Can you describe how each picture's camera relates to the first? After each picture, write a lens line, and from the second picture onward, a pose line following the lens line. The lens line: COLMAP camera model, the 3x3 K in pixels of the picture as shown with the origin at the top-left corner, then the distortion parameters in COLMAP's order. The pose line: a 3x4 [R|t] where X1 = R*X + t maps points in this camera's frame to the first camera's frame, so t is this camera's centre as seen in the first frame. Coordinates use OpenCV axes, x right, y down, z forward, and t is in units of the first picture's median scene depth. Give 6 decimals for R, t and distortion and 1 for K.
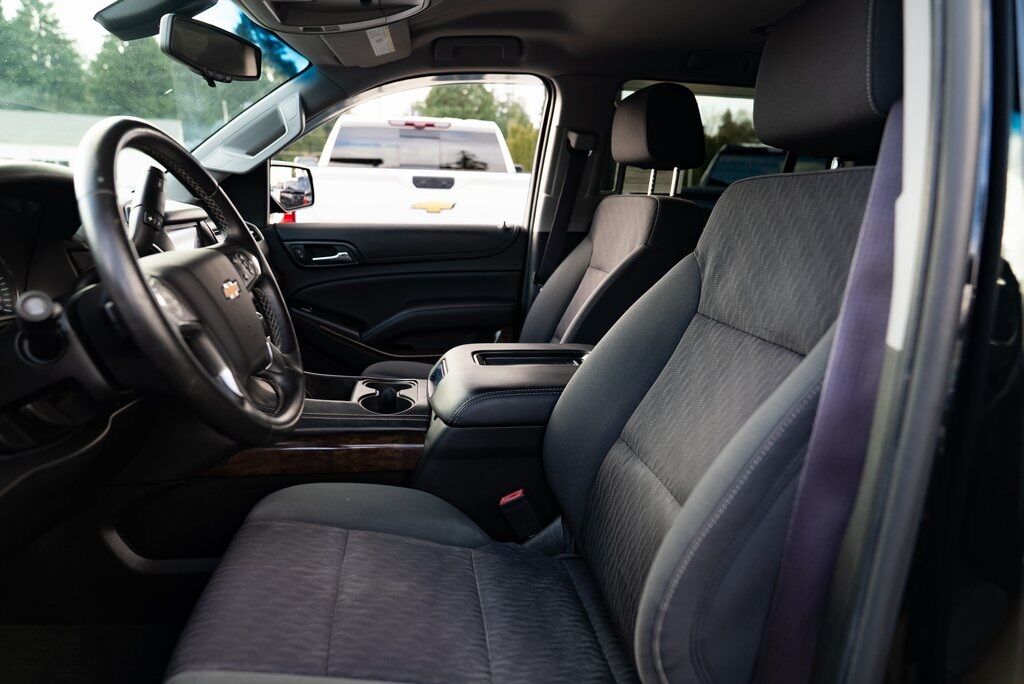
lens RADIAL K [[690.6, 0, 516.2], [0, 690.6, 345.8], [0, 0, 1]] dist [-0.041091, 0.023276]
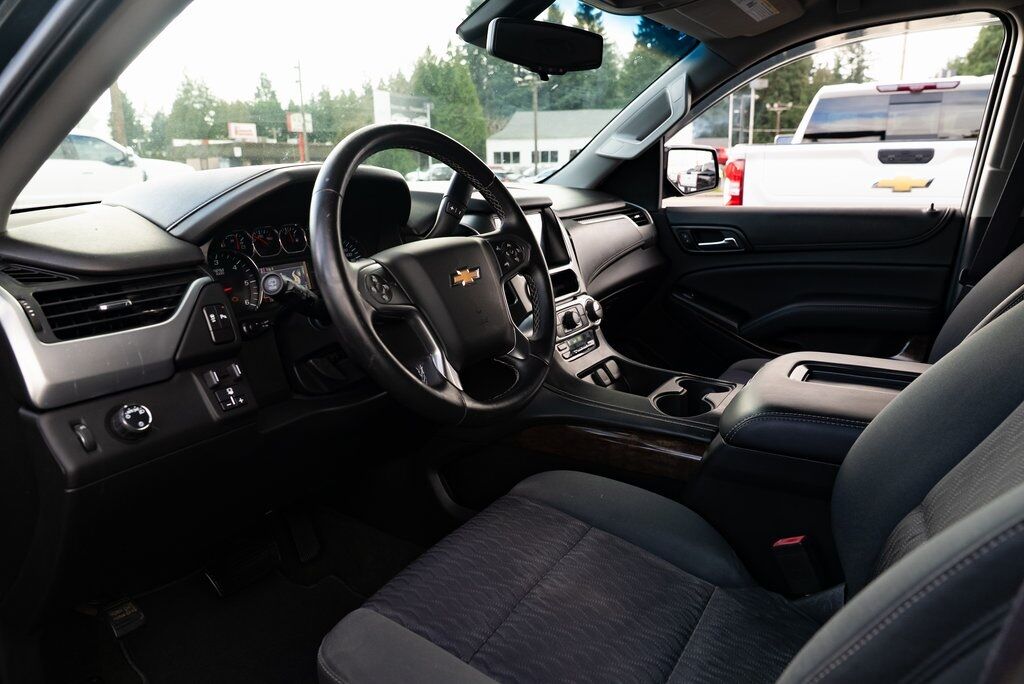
lens RADIAL K [[695.0, 0, 515.2], [0, 695.0, 342.0], [0, 0, 1]] dist [-0.038812, 0.024052]
pose [[0.774314, 0.110373, -0.623102, 0.143012], [-0.096833, 0.993741, 0.055694, -0.020760], [0.625349, 0.017212, 0.780155, 0.089371]]
